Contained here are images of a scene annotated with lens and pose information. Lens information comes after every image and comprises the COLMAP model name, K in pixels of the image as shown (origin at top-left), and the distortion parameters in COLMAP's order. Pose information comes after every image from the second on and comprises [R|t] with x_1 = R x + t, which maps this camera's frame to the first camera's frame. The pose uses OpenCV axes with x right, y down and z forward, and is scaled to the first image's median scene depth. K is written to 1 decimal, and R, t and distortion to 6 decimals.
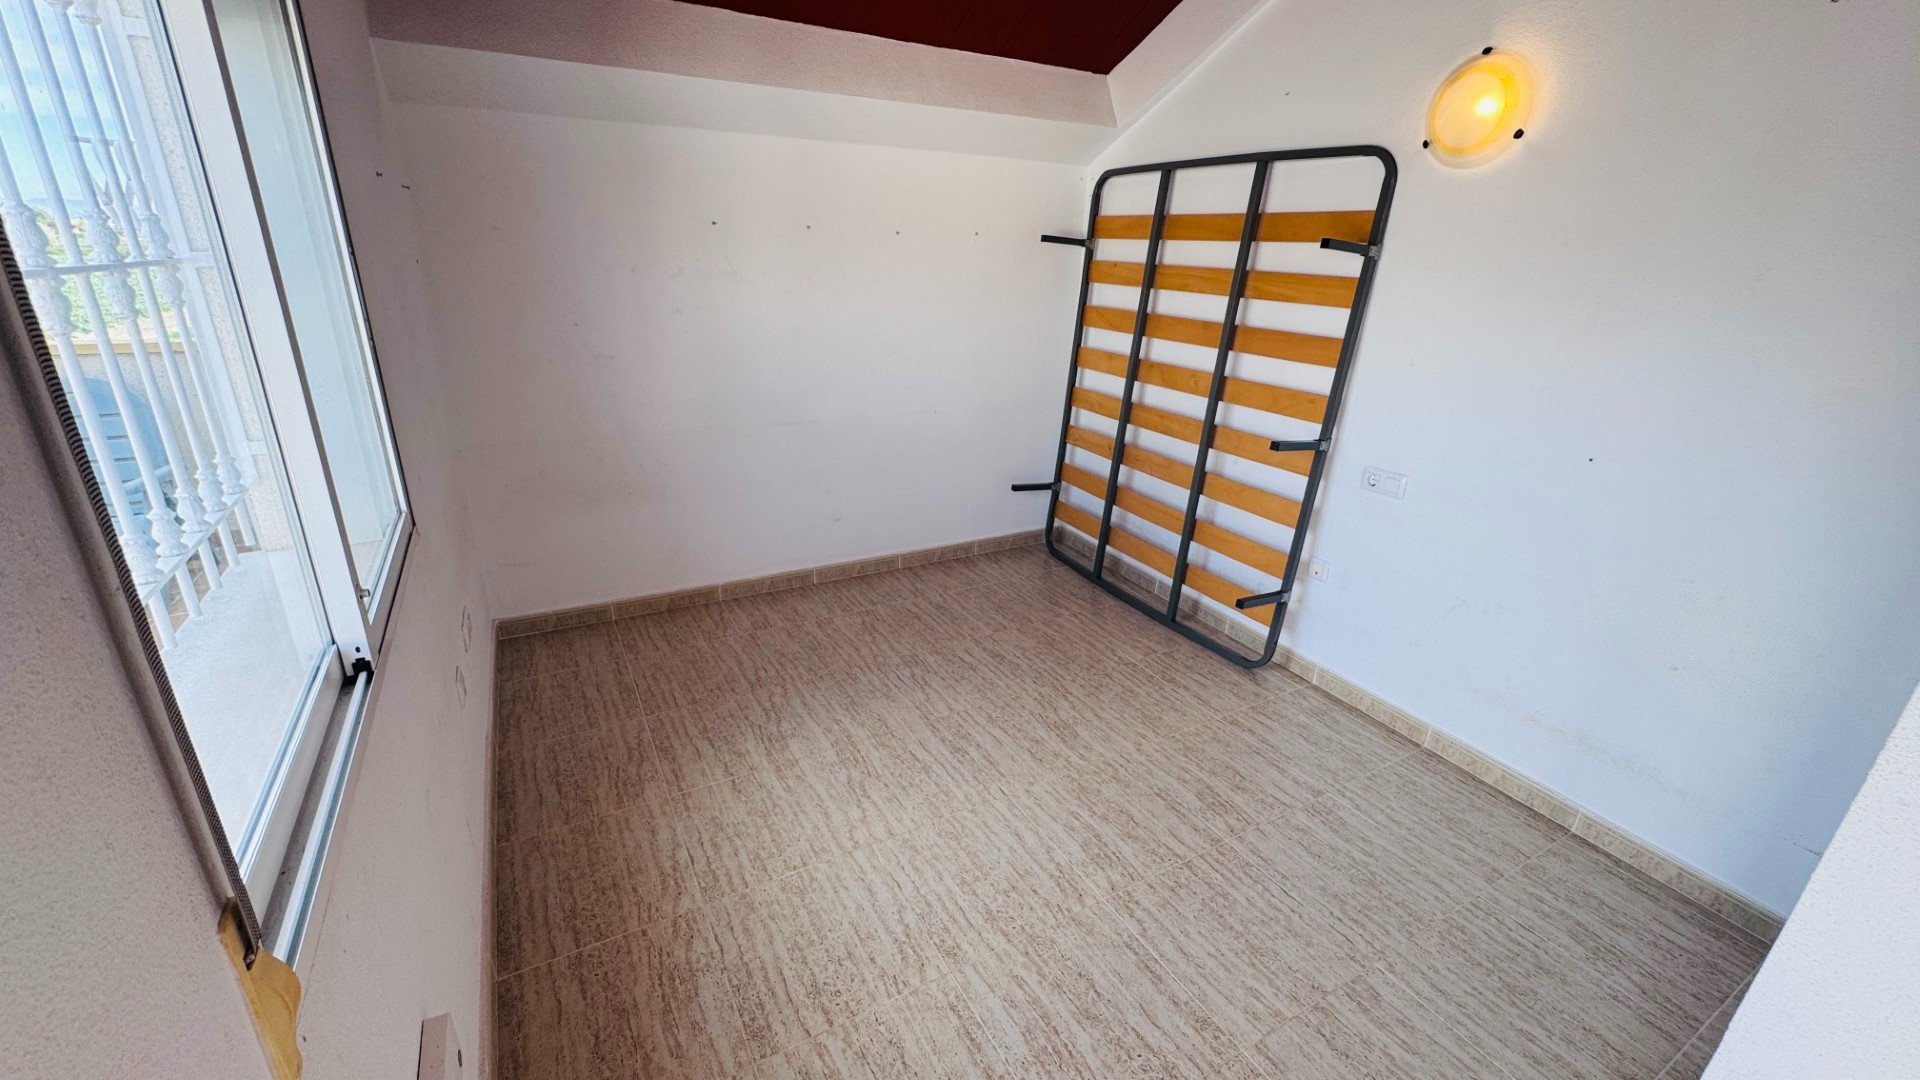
lens RADIAL K [[766.1, 0, 961.1], [0, 766.1, 543.6], [0, 0, 1]] dist [-0.003554, 0.000221]
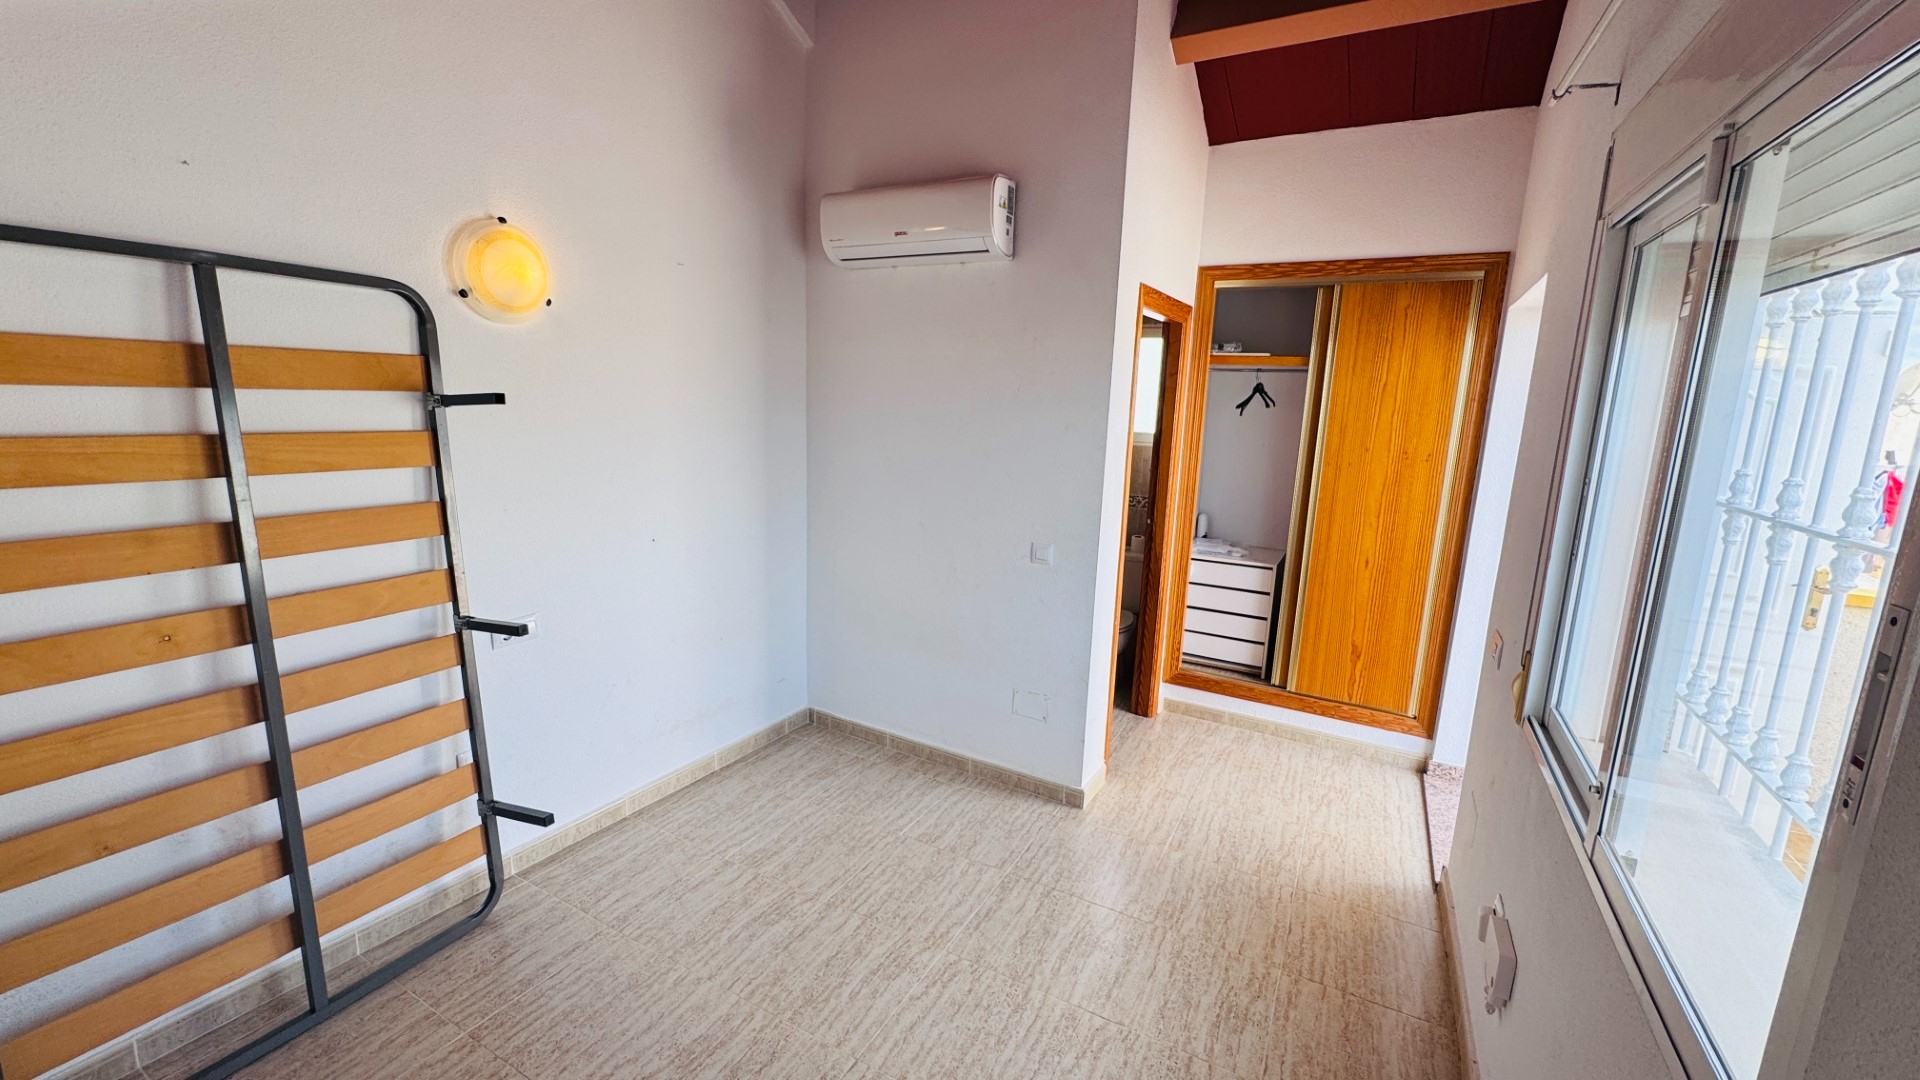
lens RADIAL K [[766.1, 0, 959.6], [0, 766.1, 538.7], [0, 0, 1]] dist [-0.003554, 0.000221]
pose [[-0.523674, -0.208504, 0.826009, -0.605916], [0.257521, 0.885485, 0.386781, -0.495466], [-0.812064, 0.415262, -0.410011, 1.091700]]
